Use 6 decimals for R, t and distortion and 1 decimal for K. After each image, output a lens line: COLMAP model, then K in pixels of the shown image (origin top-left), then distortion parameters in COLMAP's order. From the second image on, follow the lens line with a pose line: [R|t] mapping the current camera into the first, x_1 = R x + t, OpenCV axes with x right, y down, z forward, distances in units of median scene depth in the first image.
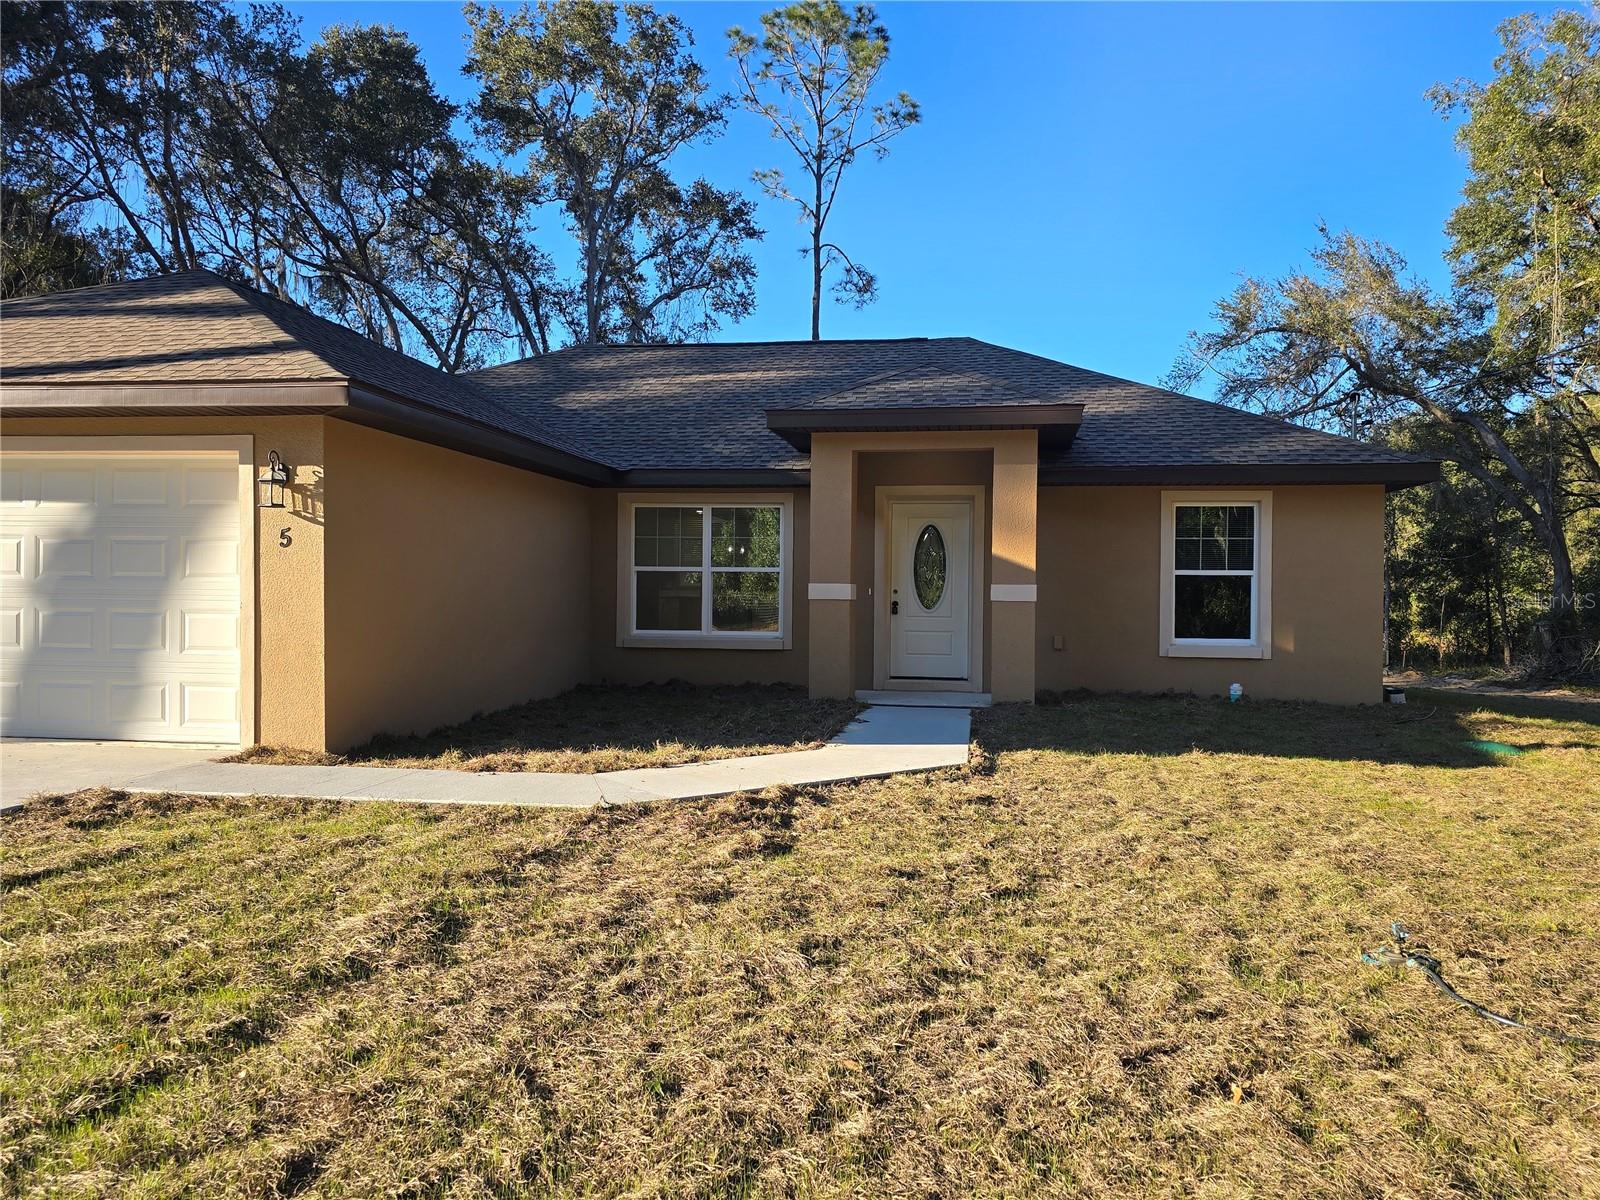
lens RADIAL K [[1236.7, 0, 806.7], [0, 1236.7, 596.5], [0, 0, 1]] dist [0.098832, -0.133020]
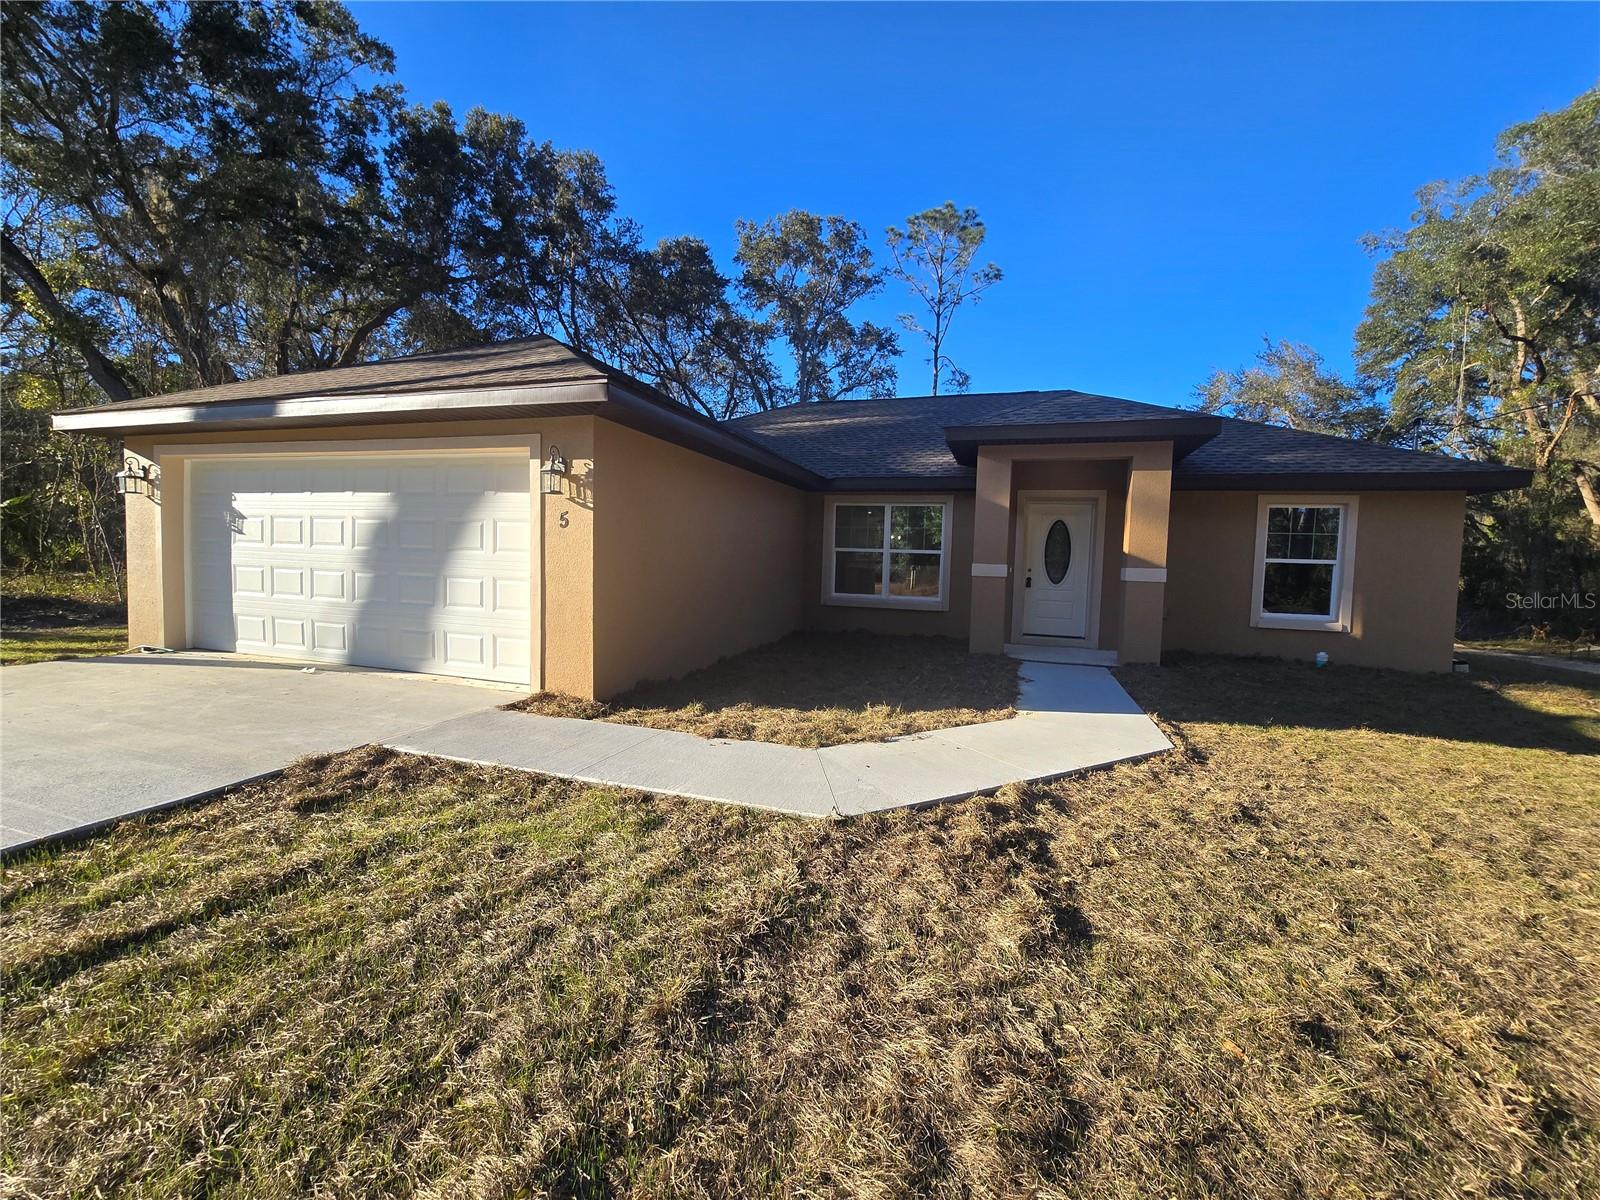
lens RADIAL K [[656.0, 0, 800.5], [0, 656.0, 595.9], [0, 0, 1]] dist [-0.003117, 0.000035]
pose [[0.986353, 0.028816, -0.162100, -0.057454], [-0.020905, 0.998515, 0.050302, -0.006925], [0.163309, -0.046227, 0.985491, 0.265747]]
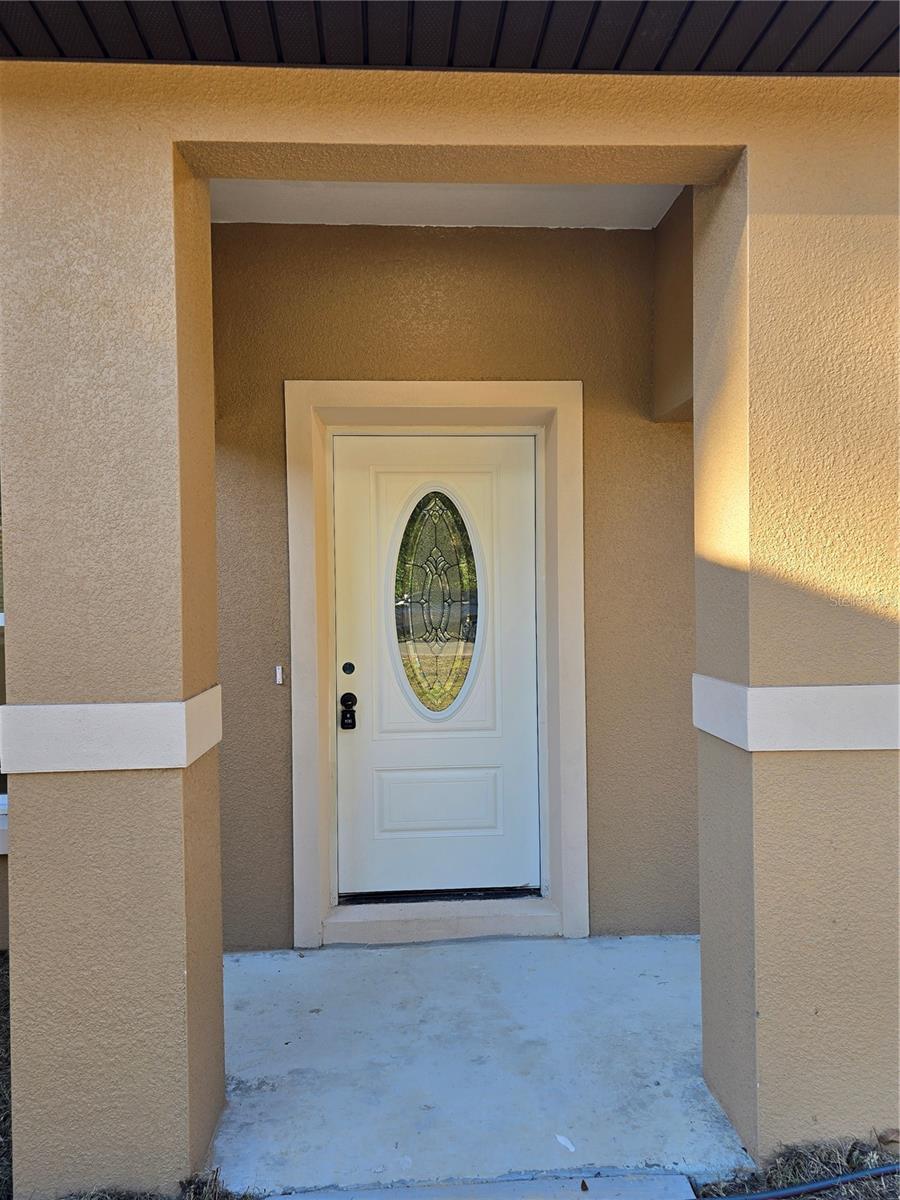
lens RADIAL K [[927.5, 0, 450.0], [0, 927.5, 600.0], [0, 0, 1]] dist [0.098832, -0.133020]
pose [[0.975210, -0.023909, 0.219984, 0.040556], [0.022781, 0.999711, 0.007663, -0.026744], [-0.220103, -0.002461, 0.975473, 0.727328]]
